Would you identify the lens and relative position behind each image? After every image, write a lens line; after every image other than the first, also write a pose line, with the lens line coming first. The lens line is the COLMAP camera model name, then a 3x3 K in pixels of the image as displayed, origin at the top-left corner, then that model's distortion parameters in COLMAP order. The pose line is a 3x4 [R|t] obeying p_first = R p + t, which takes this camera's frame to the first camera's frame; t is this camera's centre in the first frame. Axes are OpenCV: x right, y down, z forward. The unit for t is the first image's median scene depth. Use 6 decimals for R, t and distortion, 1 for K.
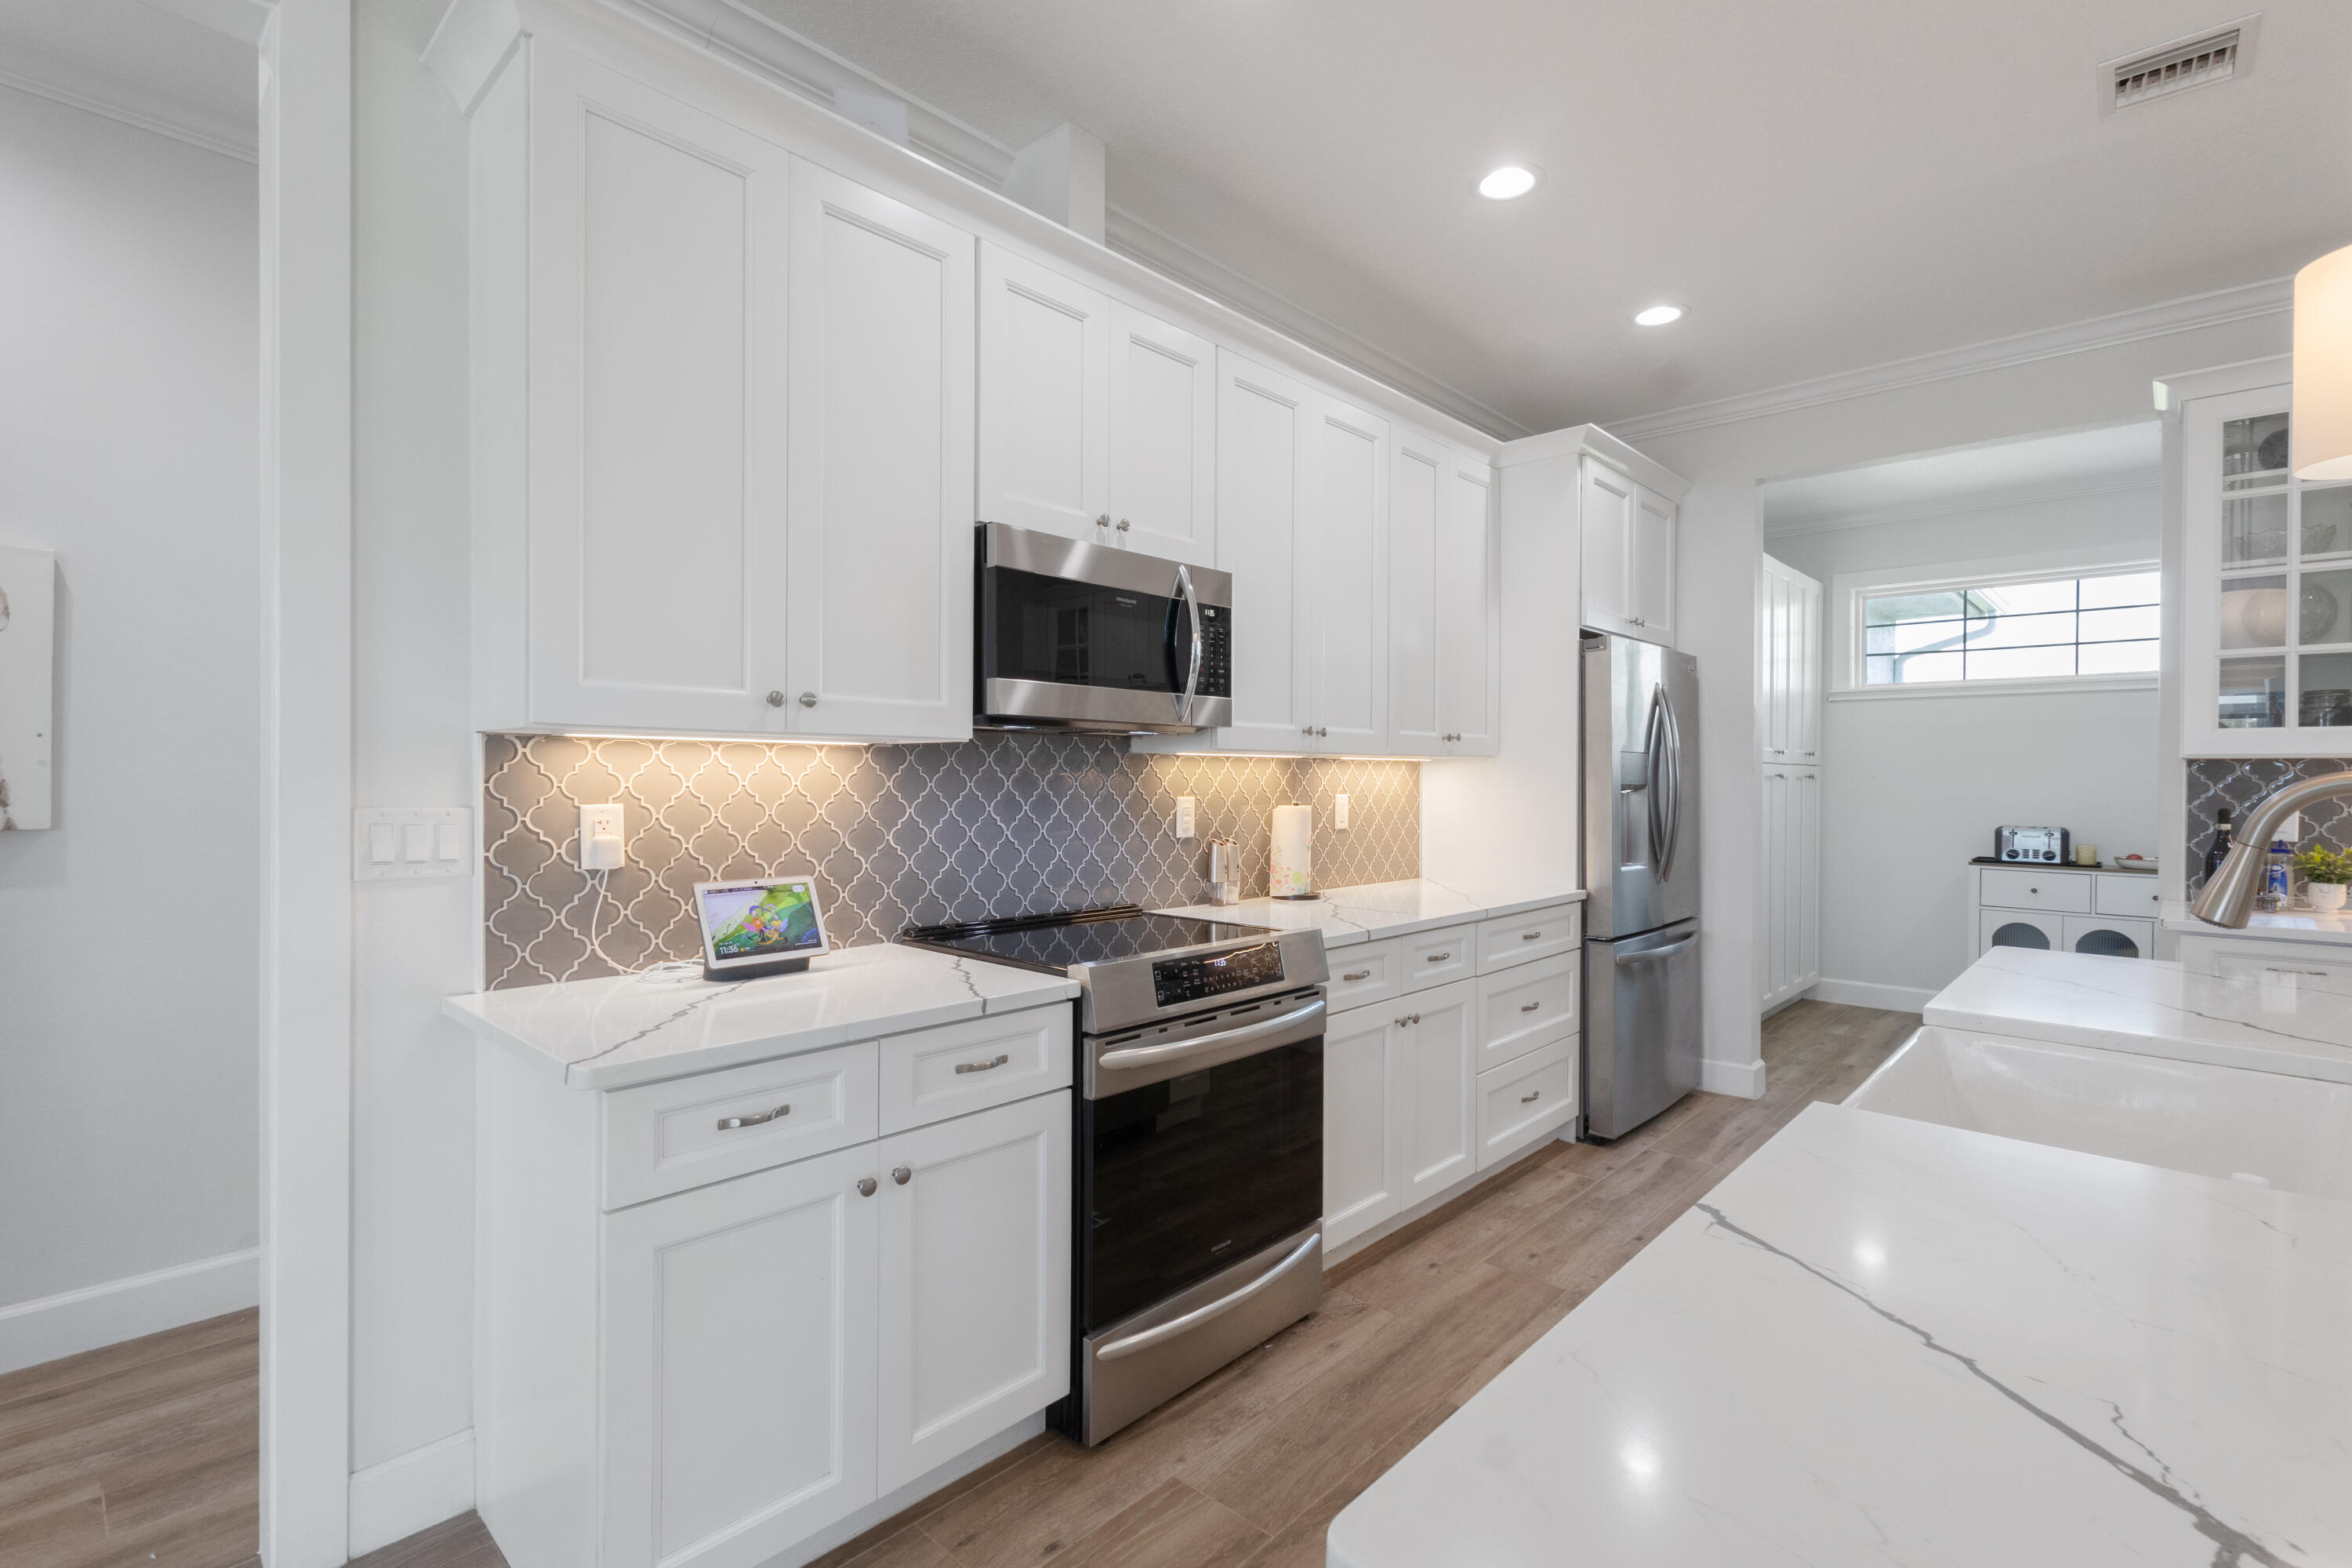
lens RADIAL K [[1079.7, 0, 1182.5], [0, 1079.7, 784.0], [0, 0, 1]] dist [-0.006727, 0.003545]
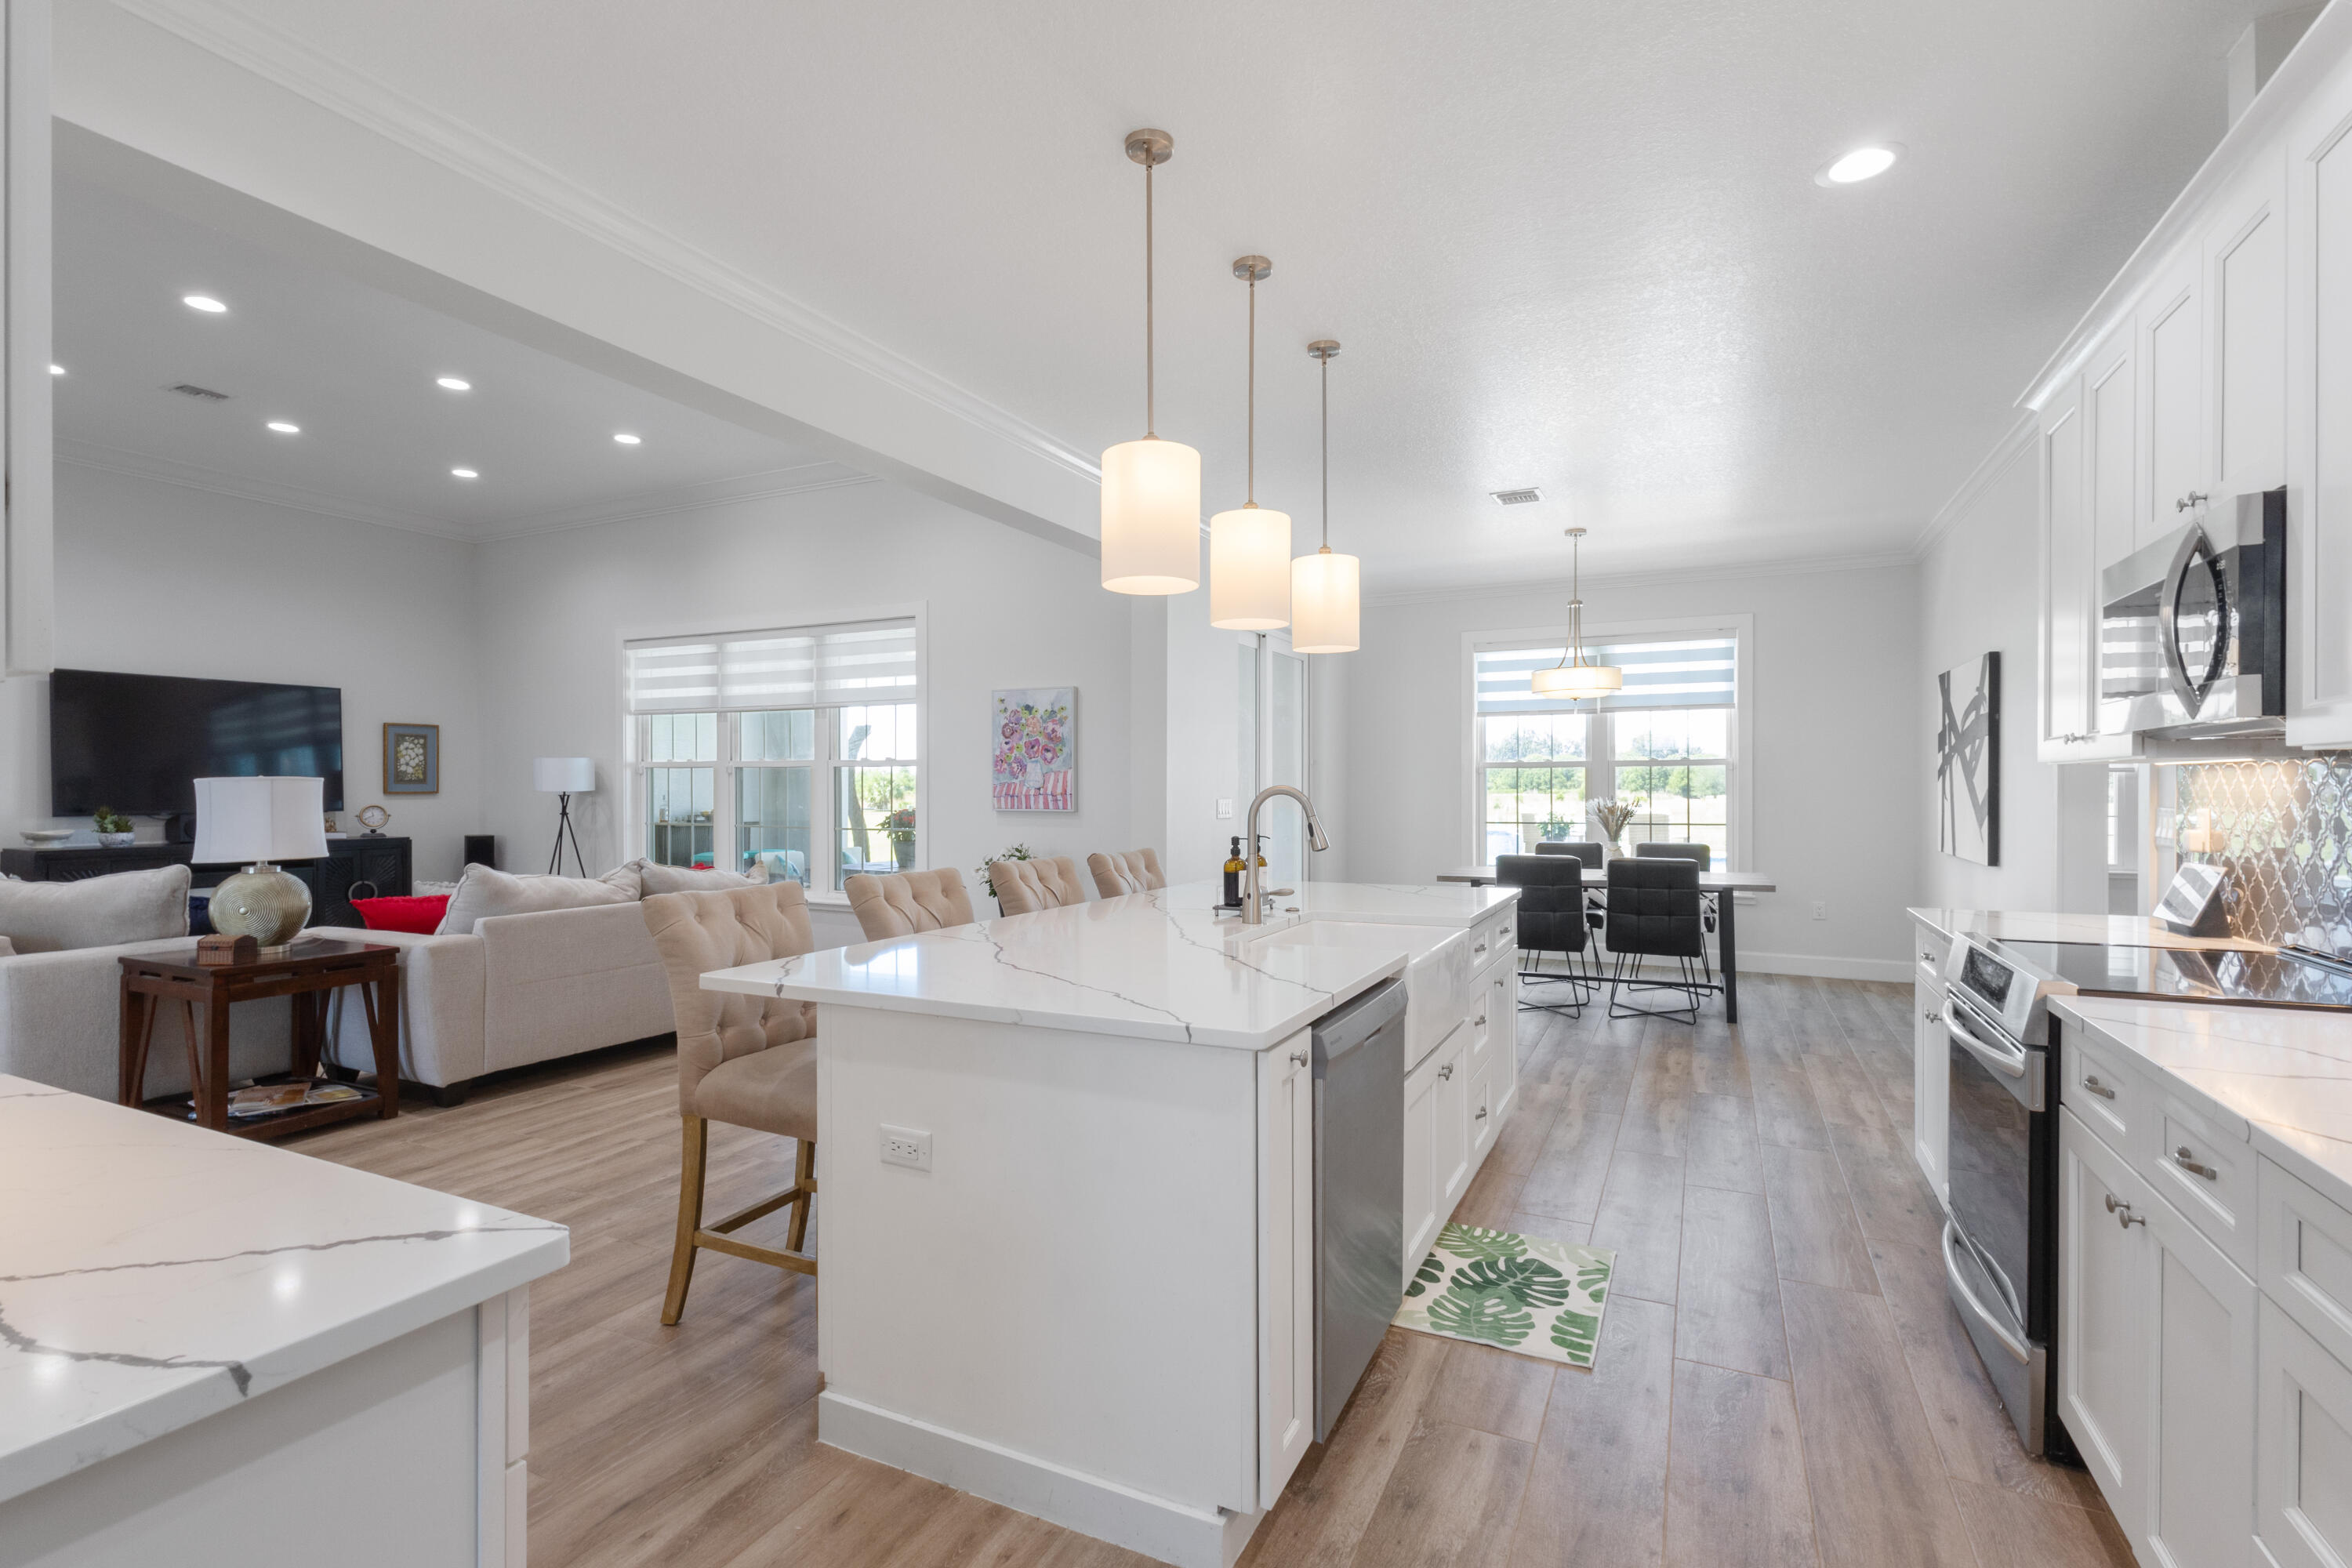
lens RADIAL K [[1079.7, 0, 1175.6], [0, 1079.7, 790.2], [0, 0, 1]] dist [-0.006727, 0.003545]
pose [[-0.957851, -0.004578, -0.287230, 0.817509], [-0.006393, 0.999965, 0.005381, -0.005560], [0.287196, 0.006991, -0.957846, 1.335846]]
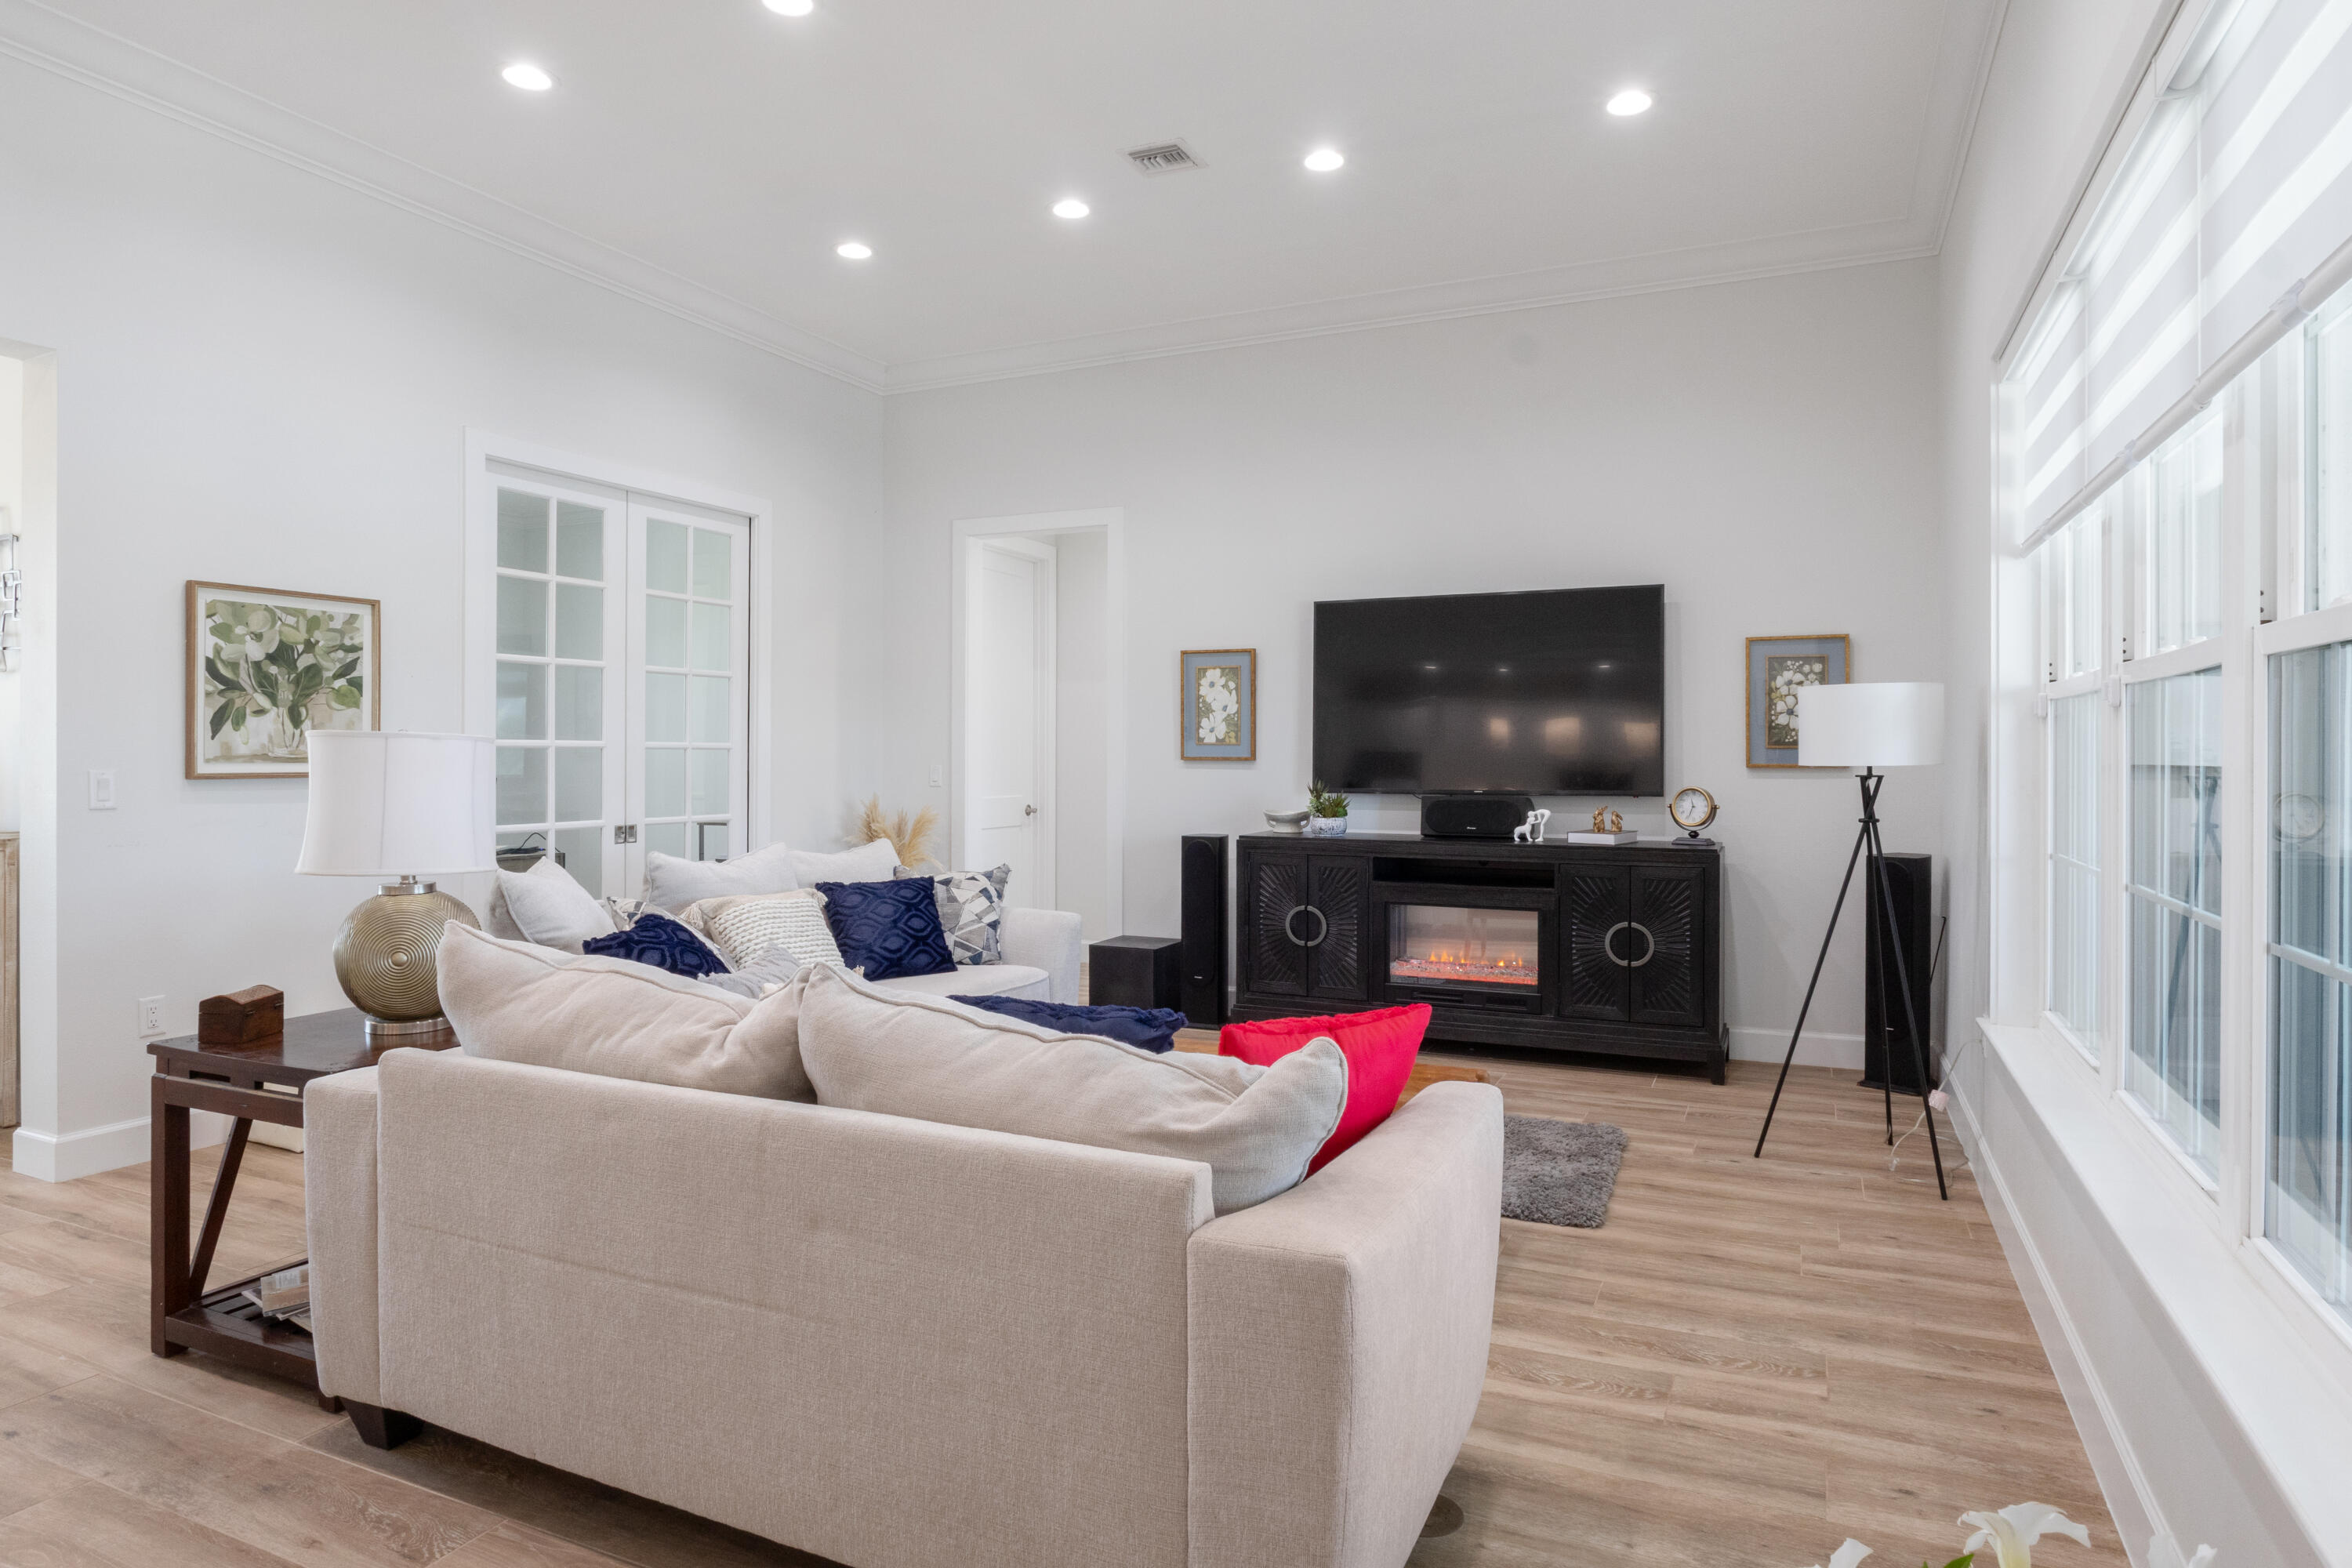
lens RADIAL K [[1371.4, 0, 1171.4], [0, 1371.4, 764.3], [0, 0, 1]] dist [-0.018744, 0.004245]
pose [[-0.316010, -0.011630, 0.948685, 0.396922], [-0.000340, 0.999926, 0.012145, 0.003792], [-0.948756, 0.003516, -0.315991, -0.523381]]
